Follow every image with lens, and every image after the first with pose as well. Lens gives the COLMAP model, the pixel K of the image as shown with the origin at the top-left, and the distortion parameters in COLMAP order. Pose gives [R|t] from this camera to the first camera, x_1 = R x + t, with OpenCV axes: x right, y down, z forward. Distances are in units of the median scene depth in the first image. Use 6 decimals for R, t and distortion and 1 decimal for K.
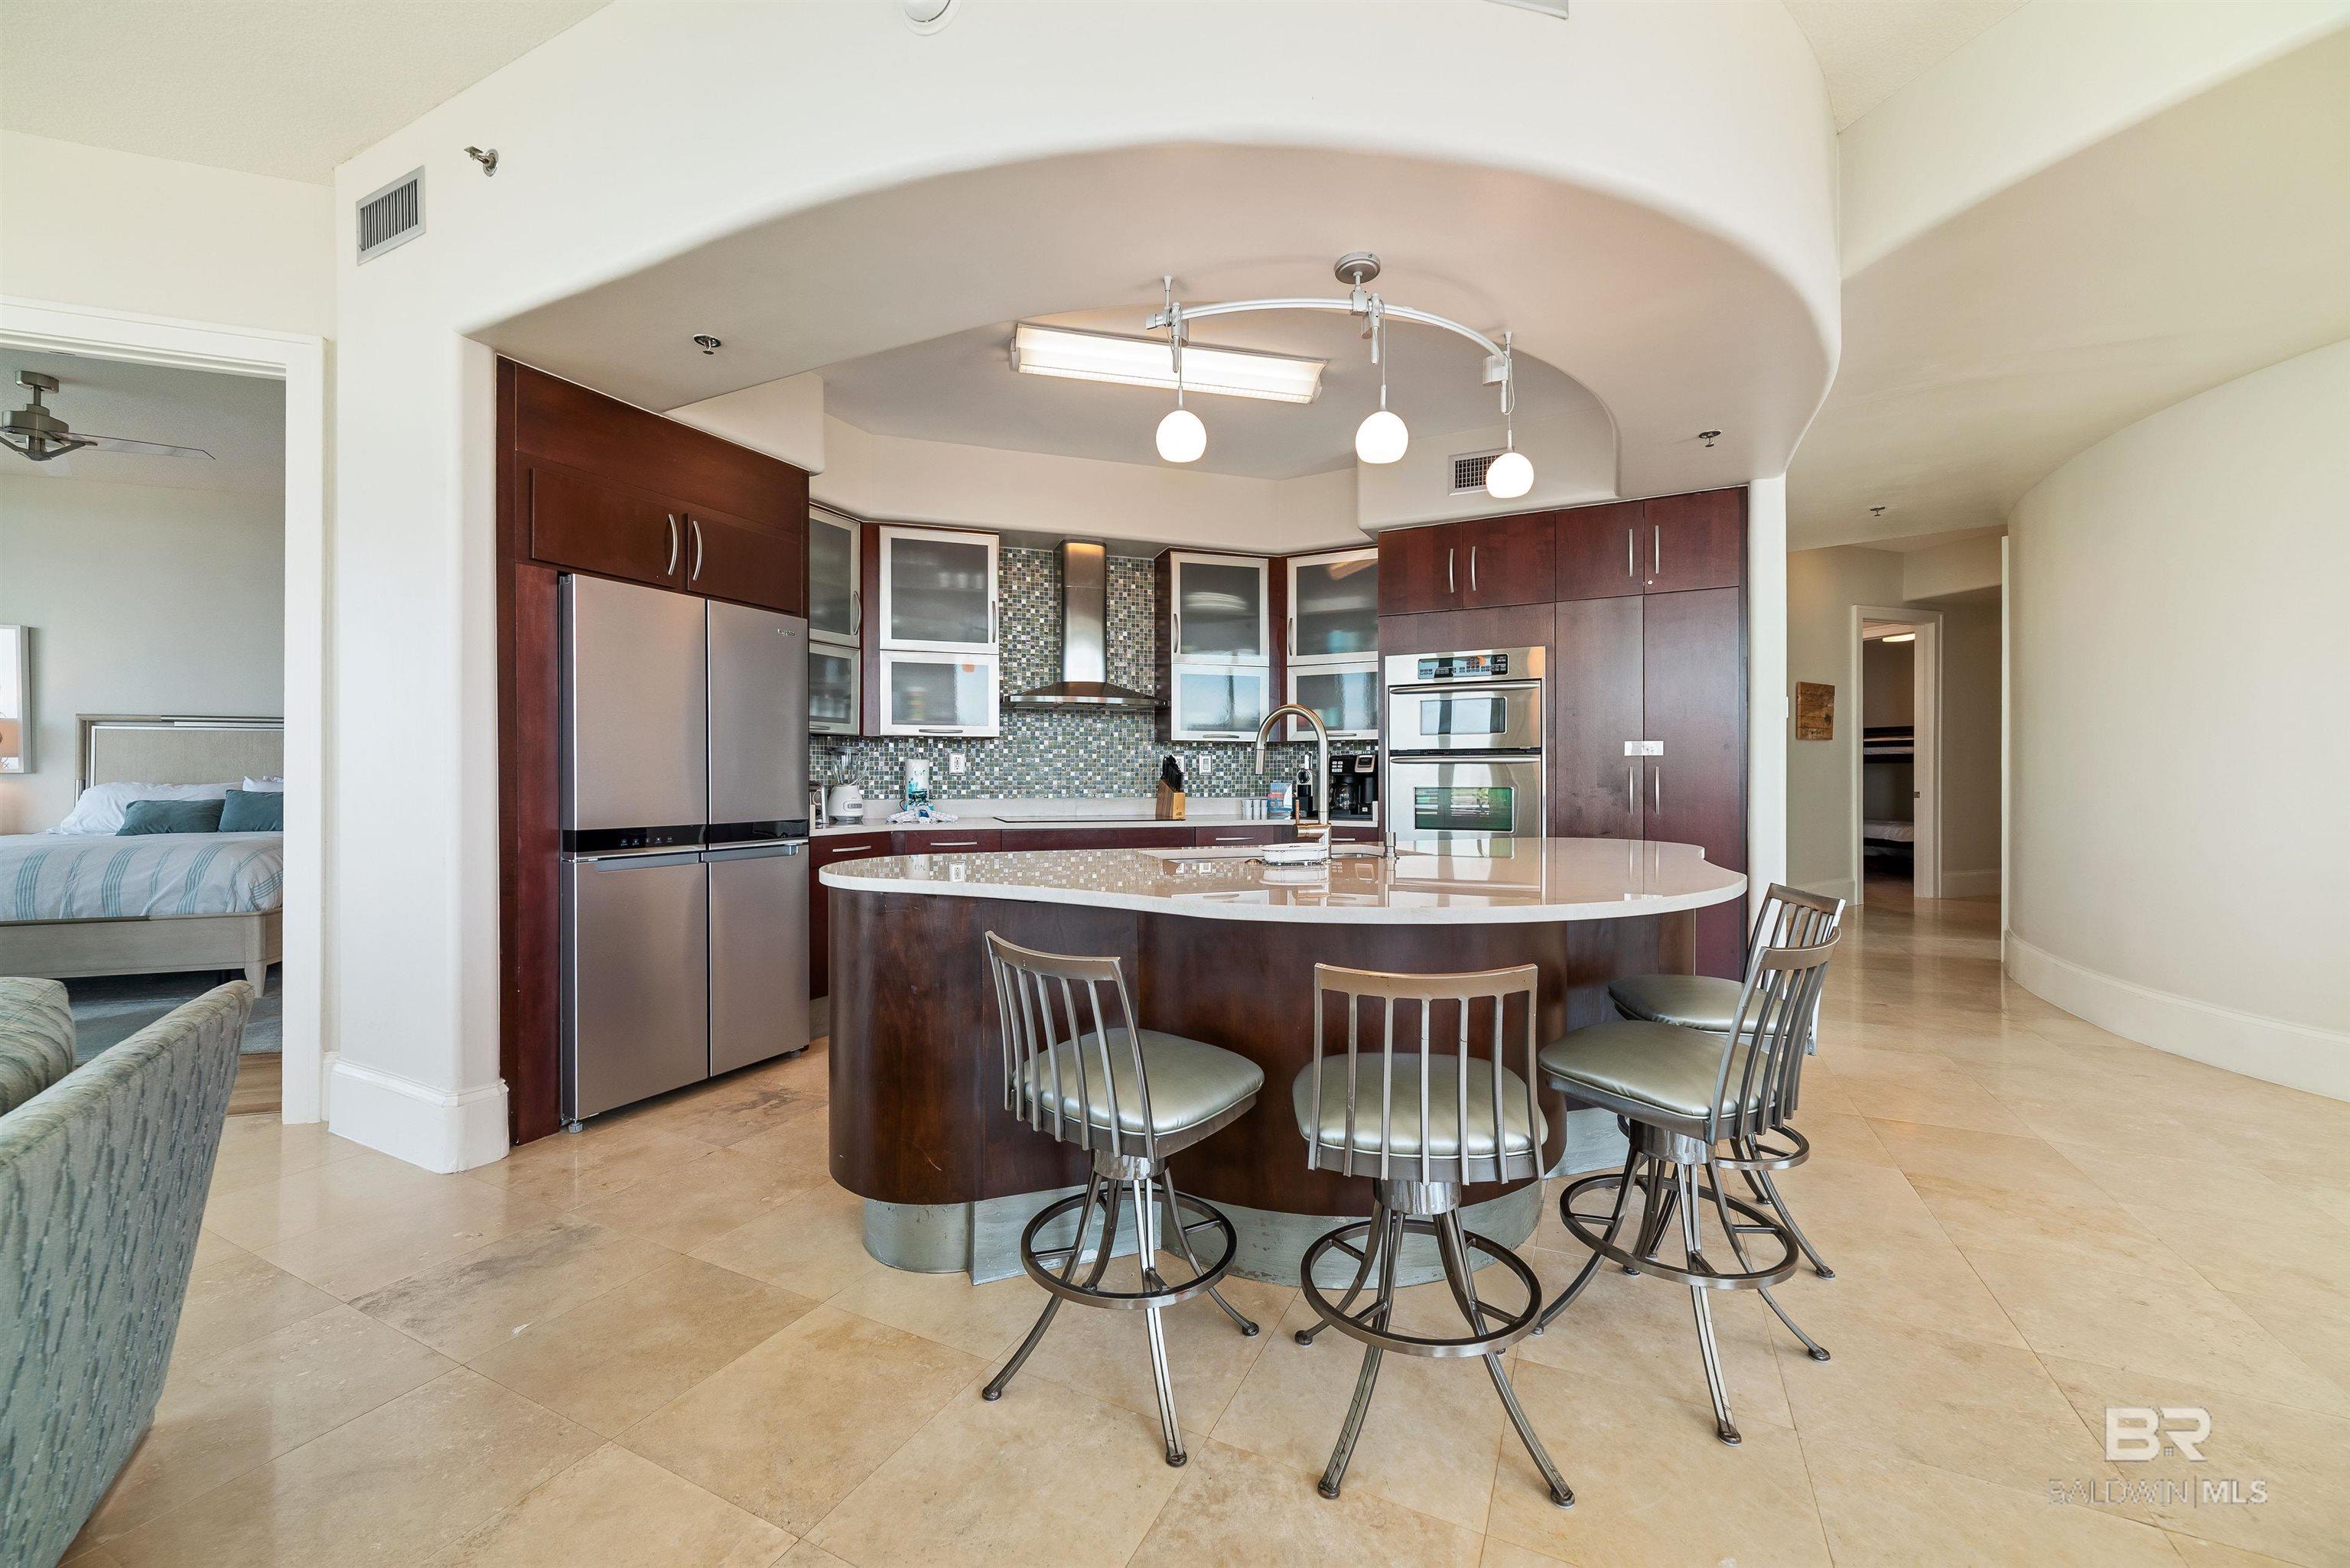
lens RADIAL K [[910.7, 0, 1172.7], [0, 910.7, 778.2], [0, 0, 1]] dist [-0.002065, 0.000047]
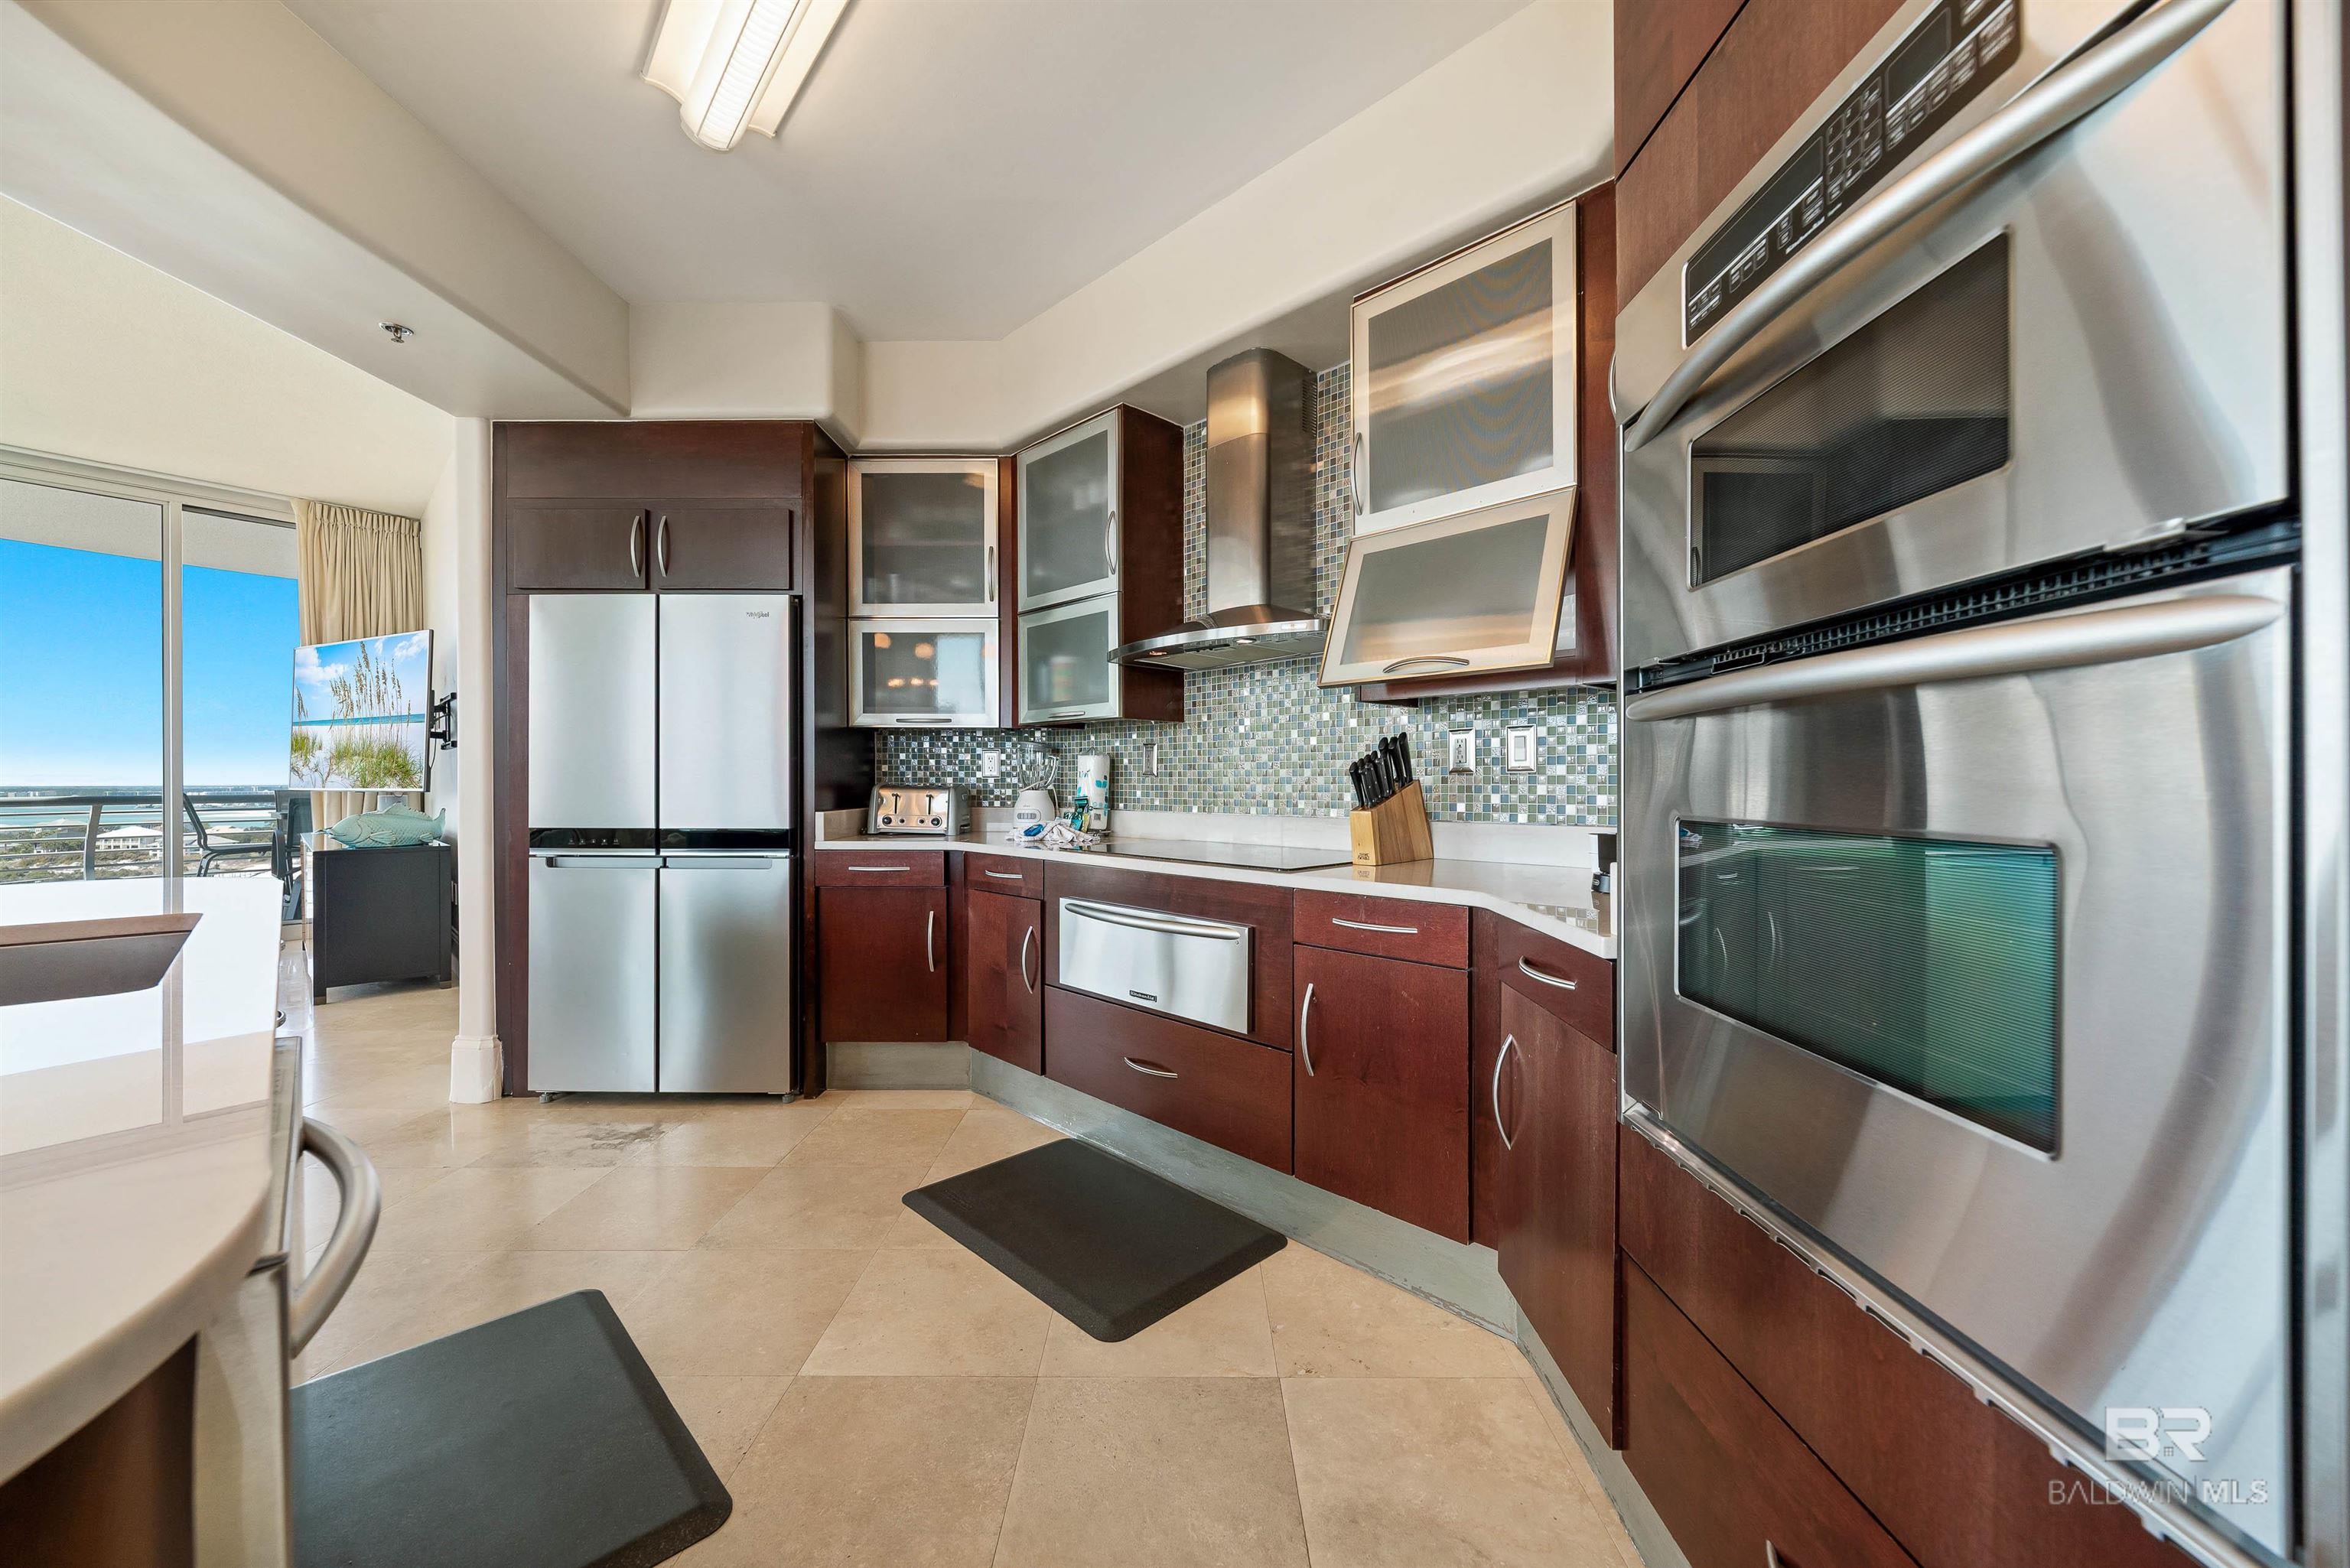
lens RADIAL K [[895.1, 0, 1175.0], [0, 895.1, 784.0], [0, 0, 1]] dist [0.001633, 0.000503]
pose [[0.433946, 0.001666, -0.900937, 0.407562], [-0.000525, 0.999999, 0.001597, 0.001313], [0.900939, -0.000220, 0.433946, 0.759404]]
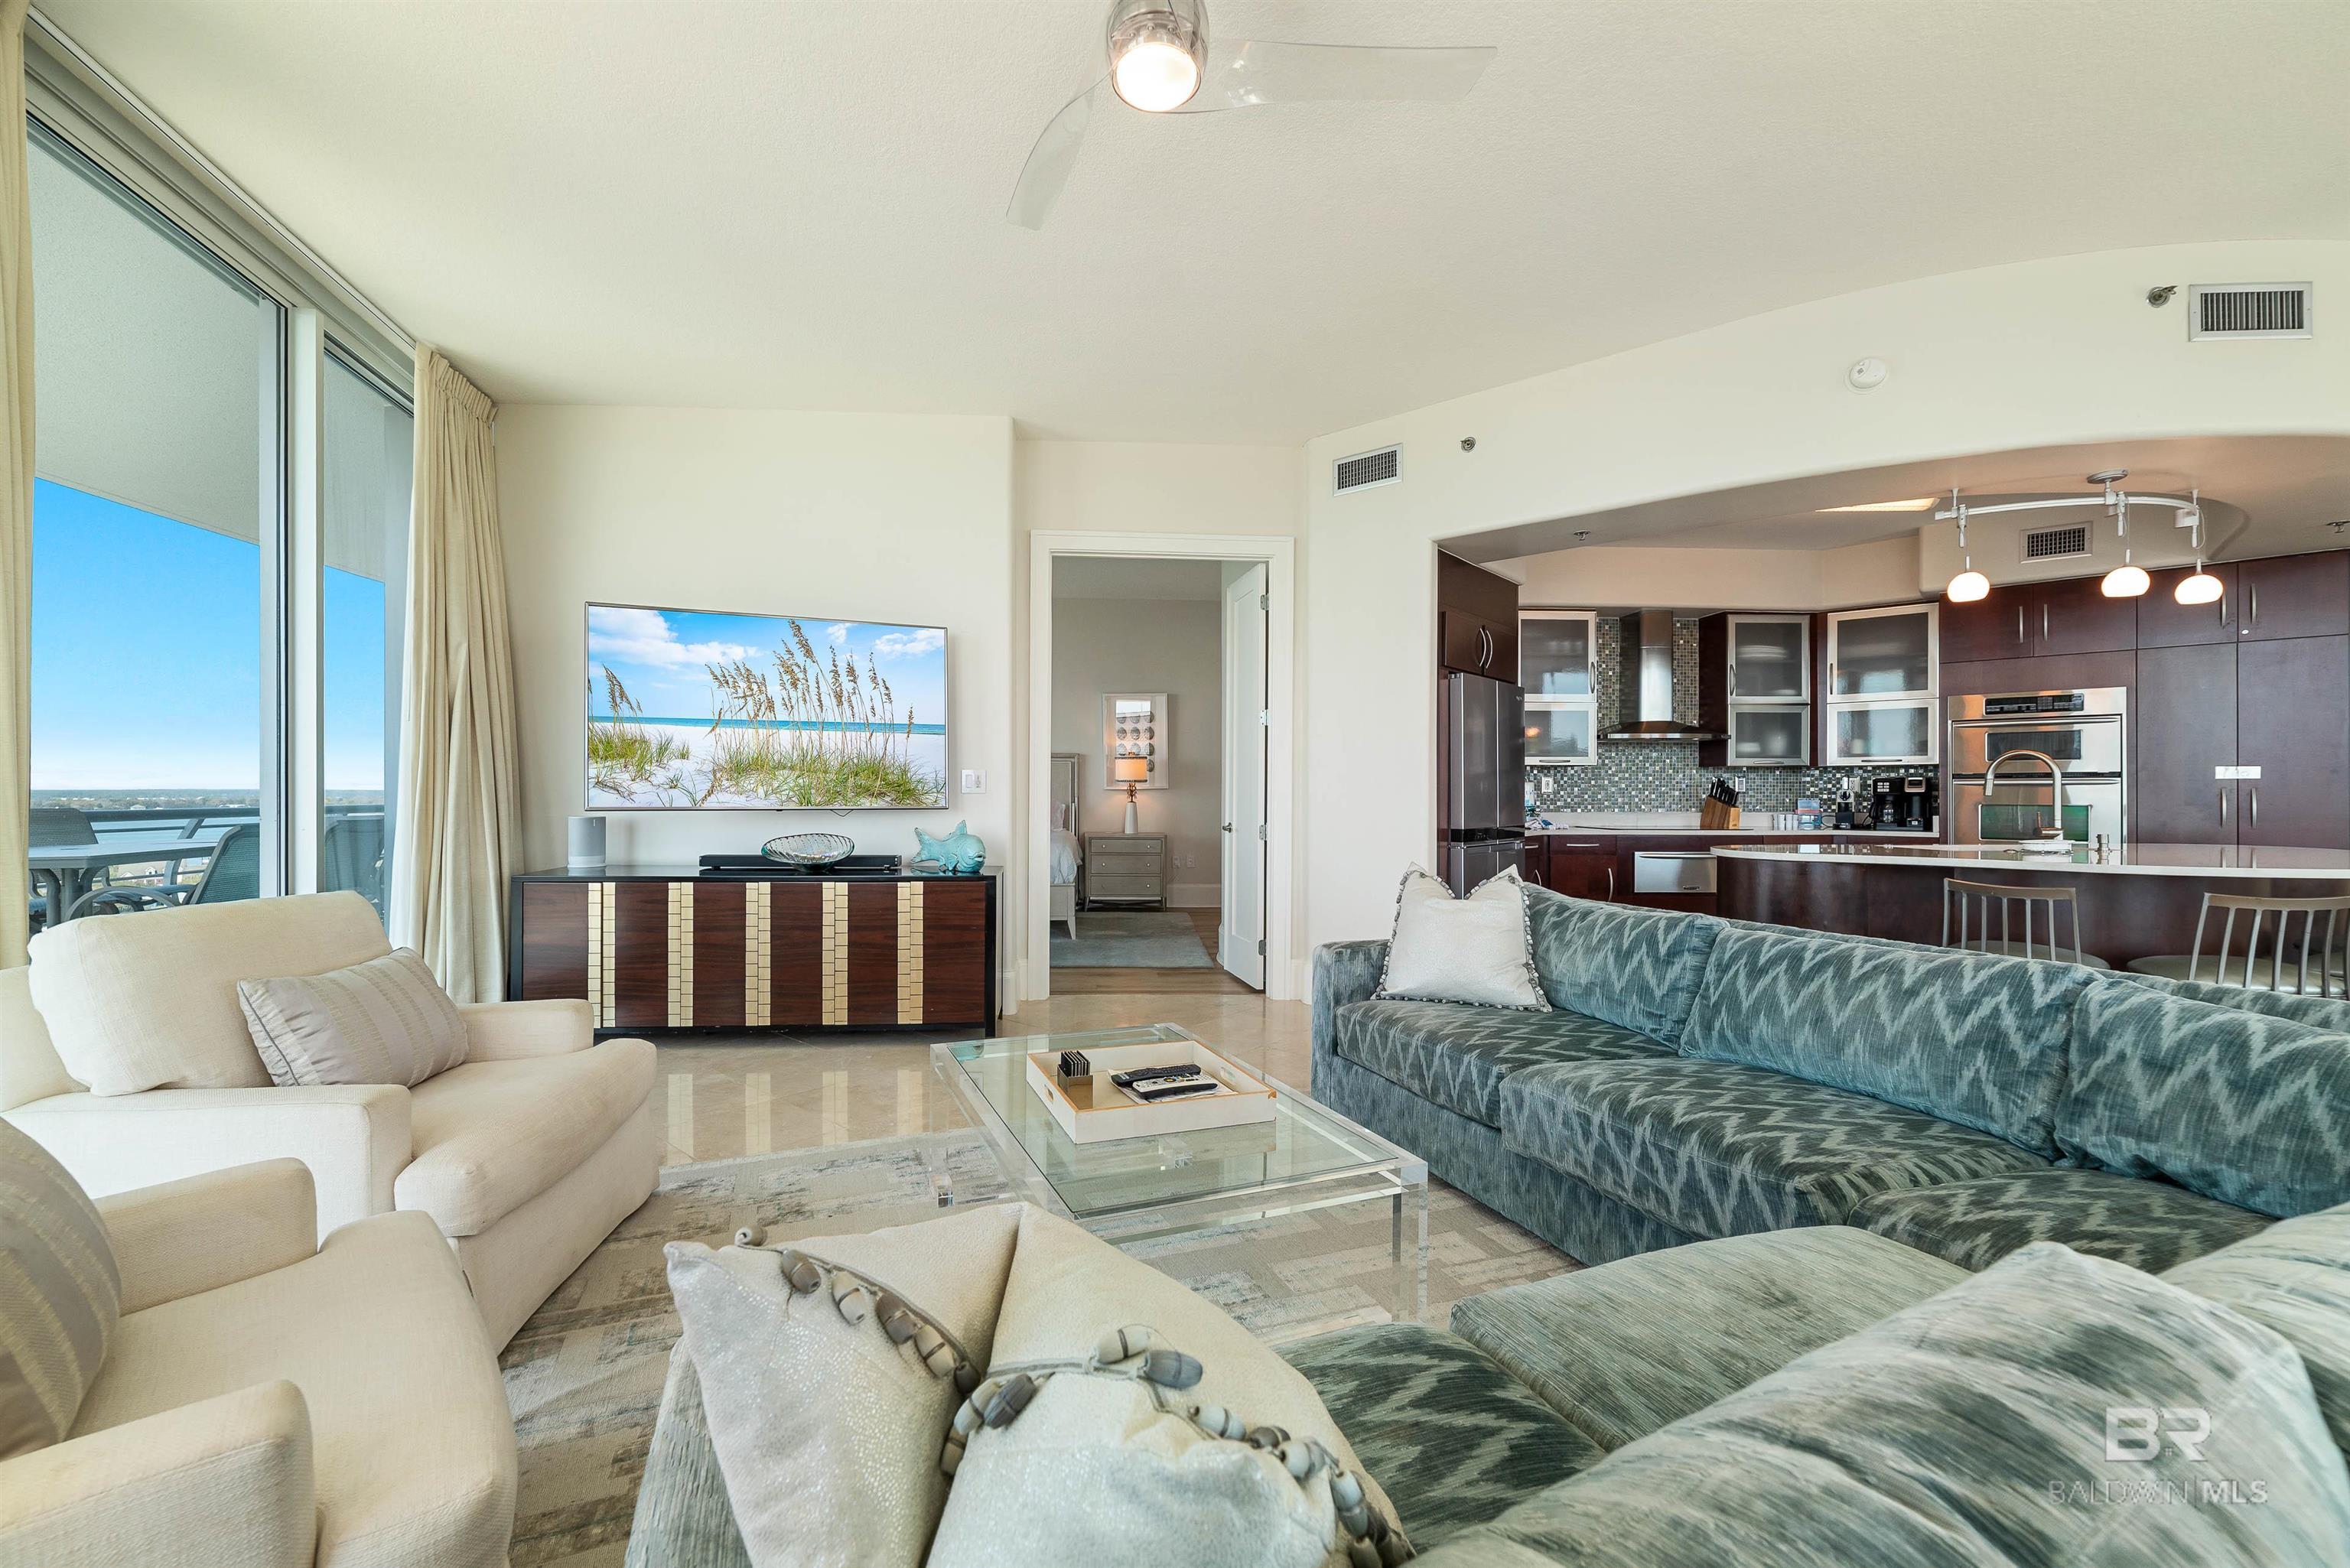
lens RADIAL K [[966.3, 0, 1139.0], [0, 966.3, 791.7], [0, 0, 1]] dist [0.012305, 0.000457]
pose [[0.971171, -0.000641, -0.238382, -0.499055], [0.000473, 1.000000, -0.000764, -0.006239], [0.238382, 0.000629, 0.971171, -0.513420]]
